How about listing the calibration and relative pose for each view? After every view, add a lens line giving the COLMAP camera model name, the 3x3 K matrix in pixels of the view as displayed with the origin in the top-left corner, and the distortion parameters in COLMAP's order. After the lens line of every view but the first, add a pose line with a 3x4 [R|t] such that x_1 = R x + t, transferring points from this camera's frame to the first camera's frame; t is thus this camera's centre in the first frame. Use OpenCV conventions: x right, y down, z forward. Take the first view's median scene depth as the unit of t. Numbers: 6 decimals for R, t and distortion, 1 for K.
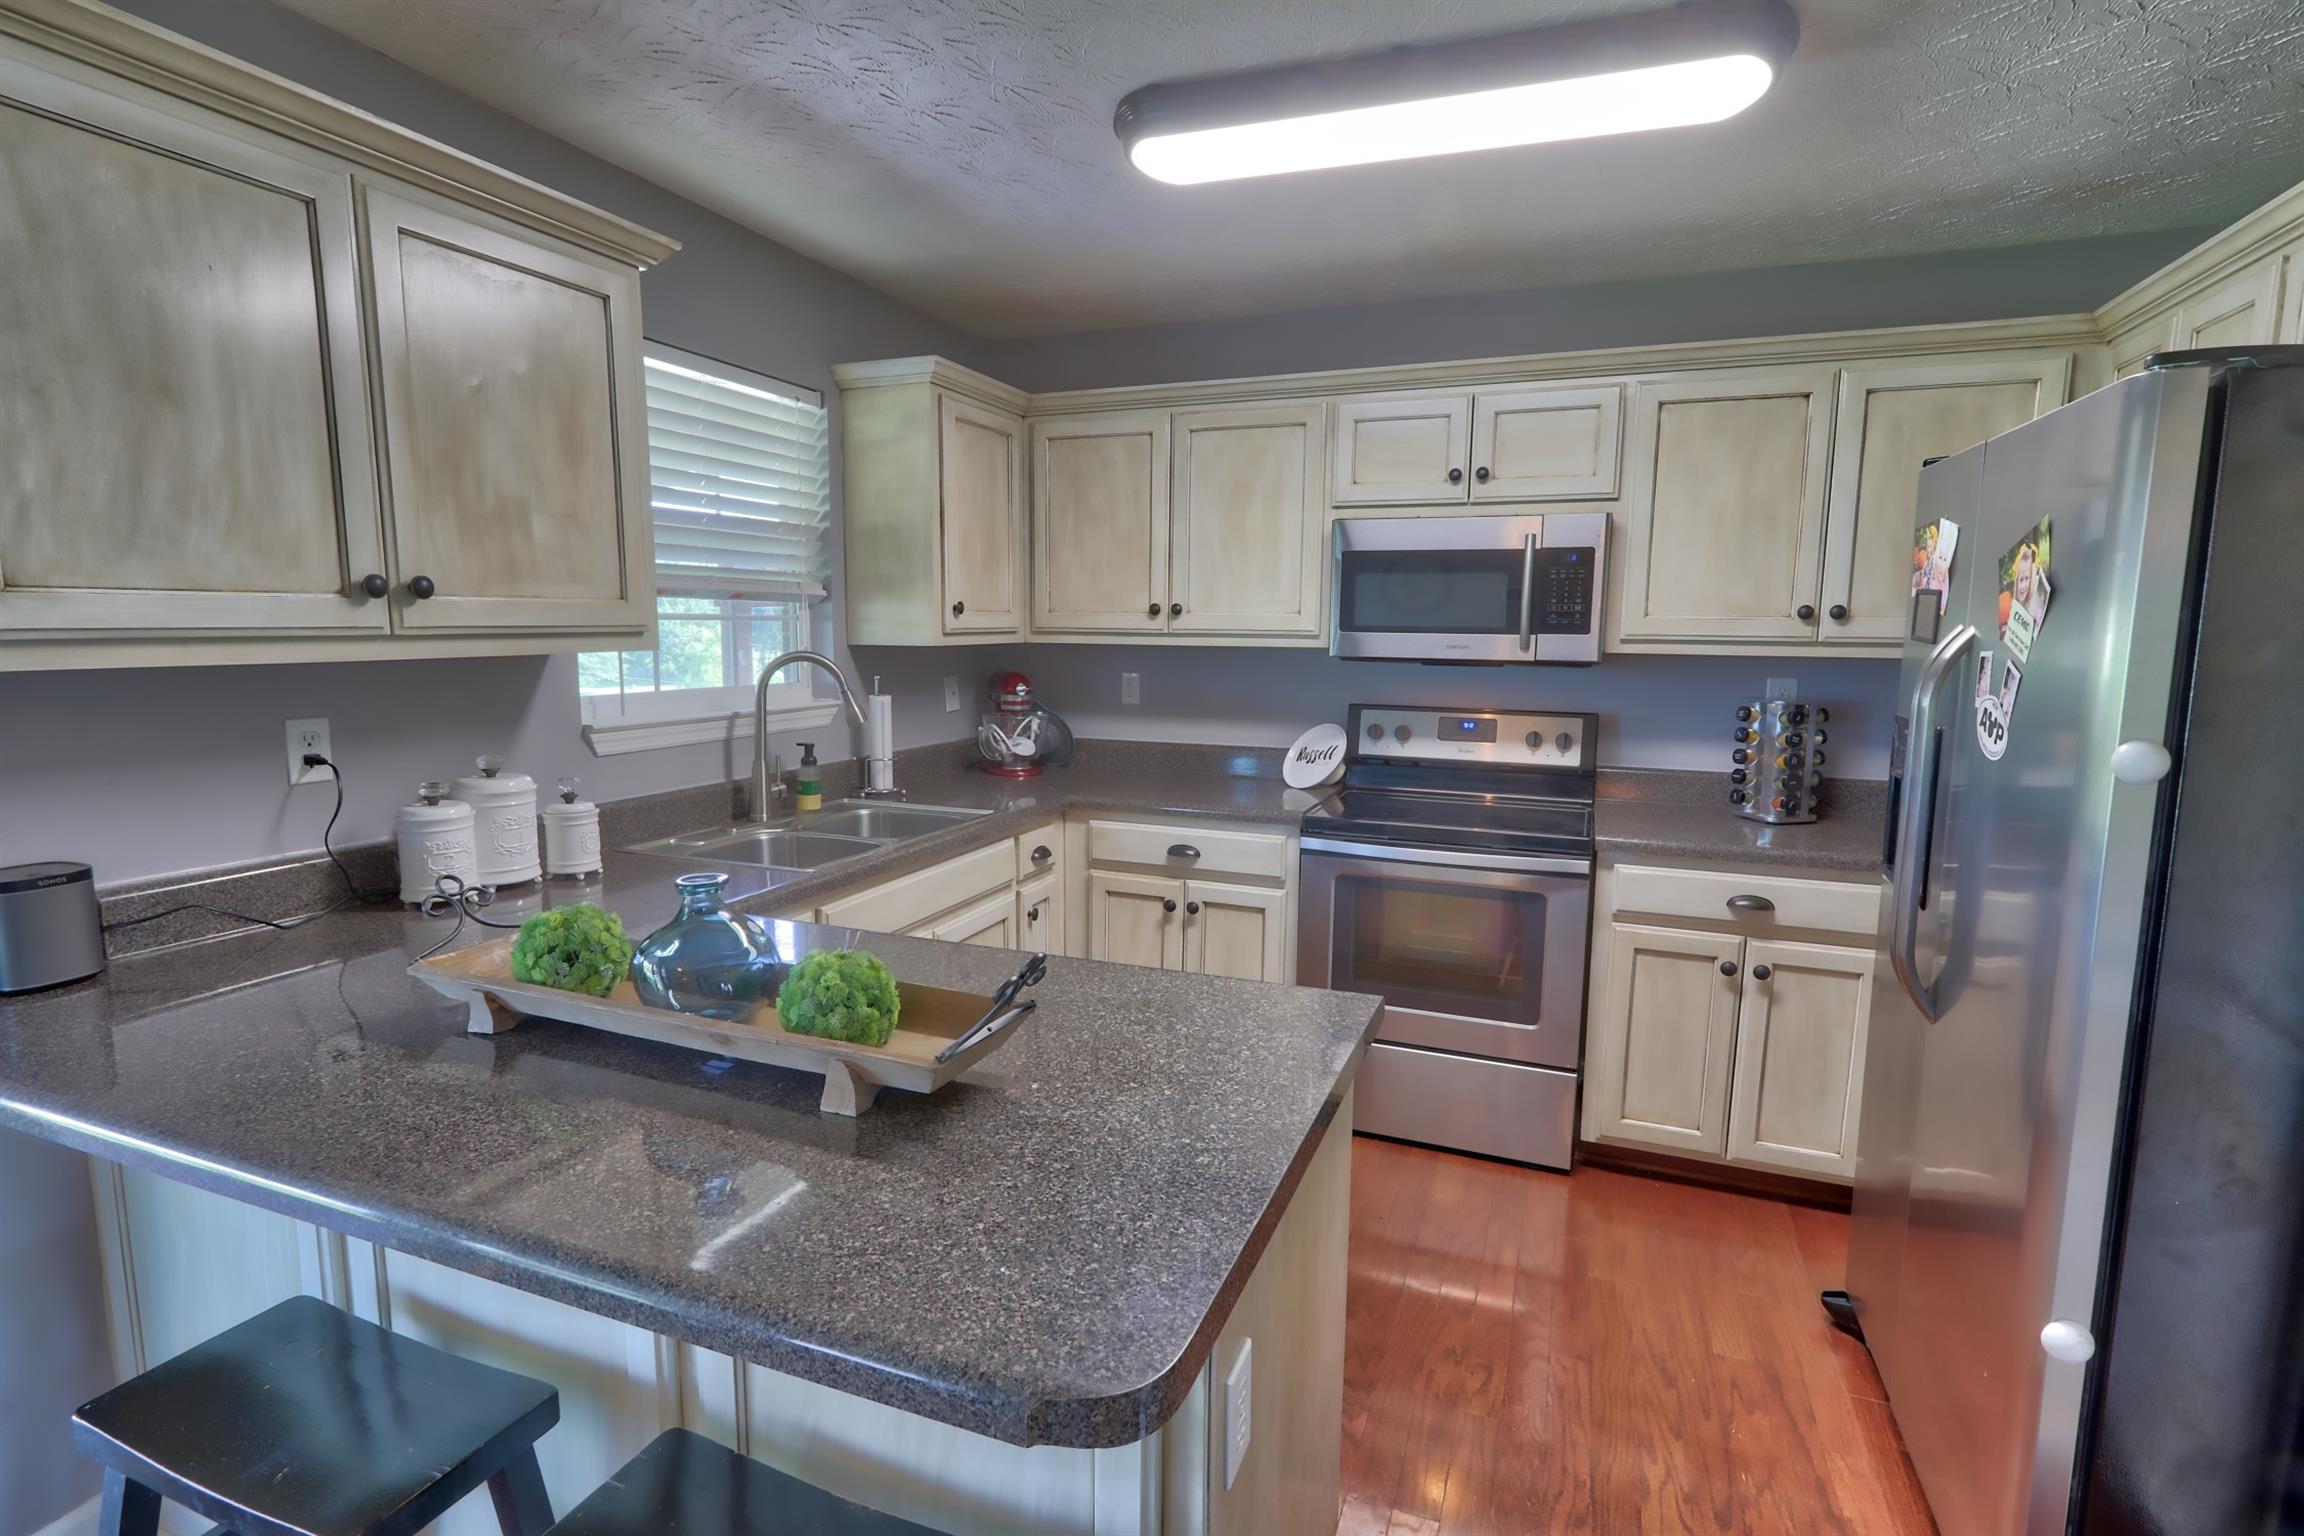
lens RADIAL K [[1084.2, 0, 1152.0], [0, 1084.2, 768.0], [0, 0, 1]] dist [-0.003386, 0.000829]
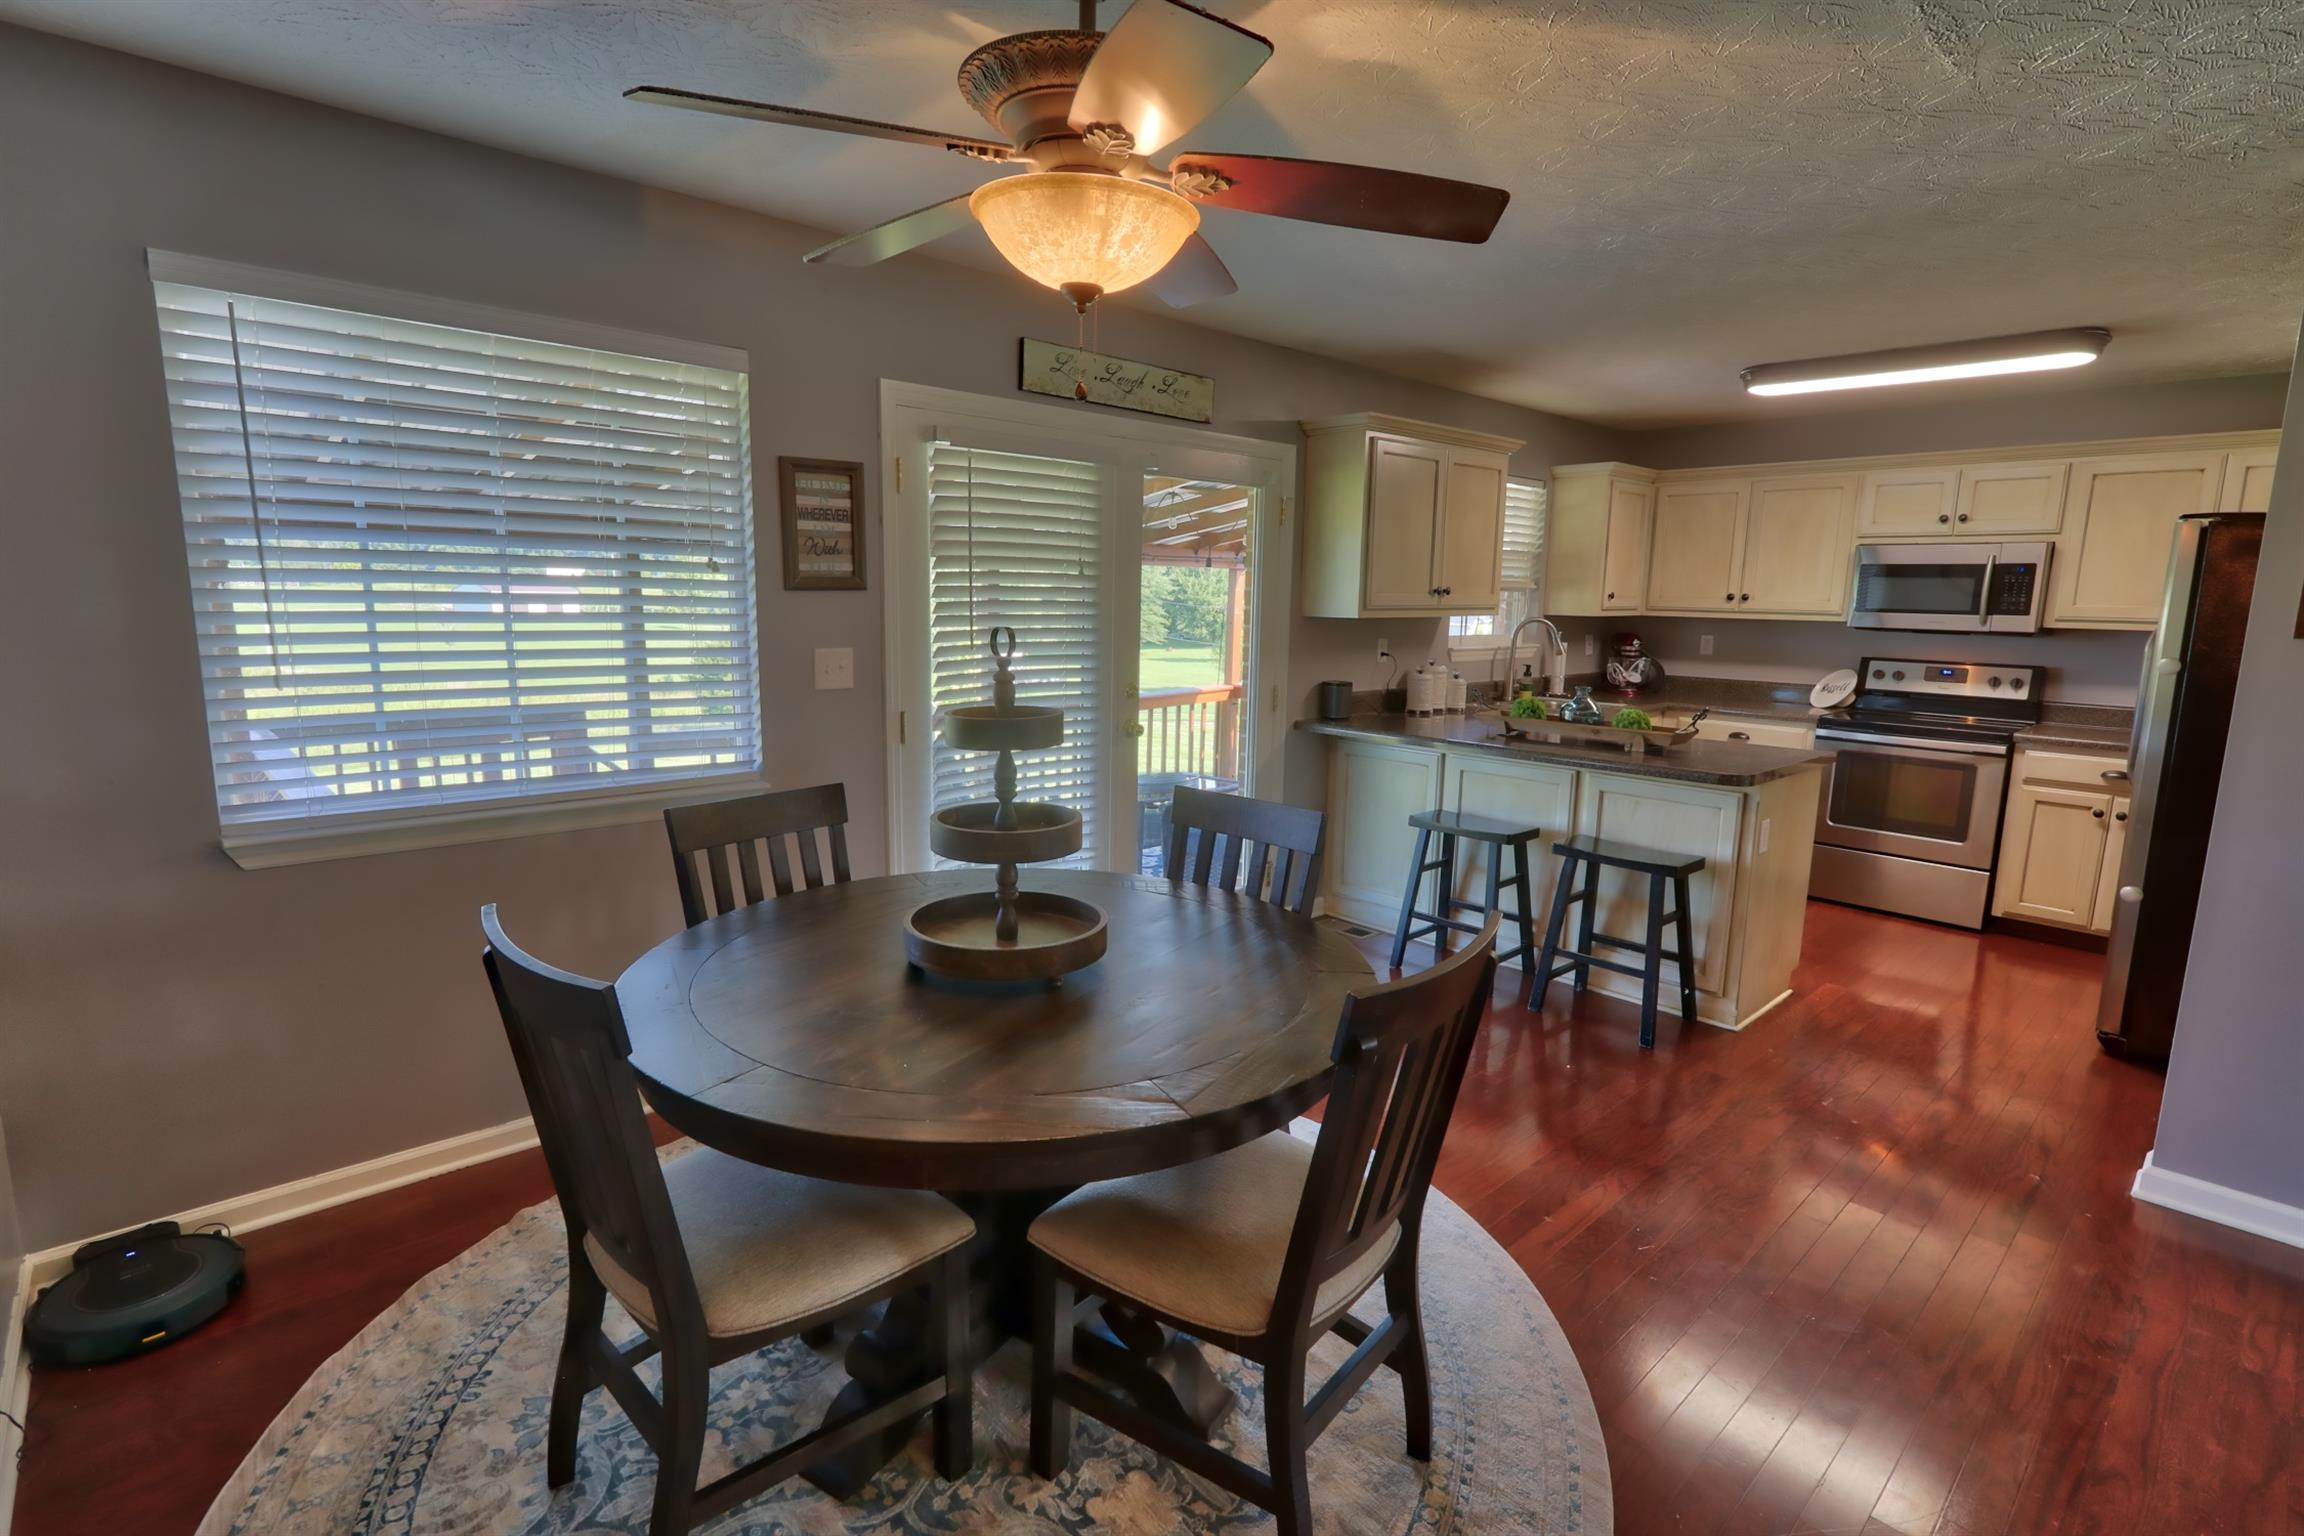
lens RADIAL K [[1084.2, 0, 1152.0], [0, 1084.2, 768.0], [0, 0, 1]] dist [-0.003386, 0.000829]
pose [[0.902269, 0.076041, -0.424416, -0.083636], [-0.065059, 0.997066, 0.040333, 0.124147], [0.426237, -0.008779, 0.904569, -1.029273]]
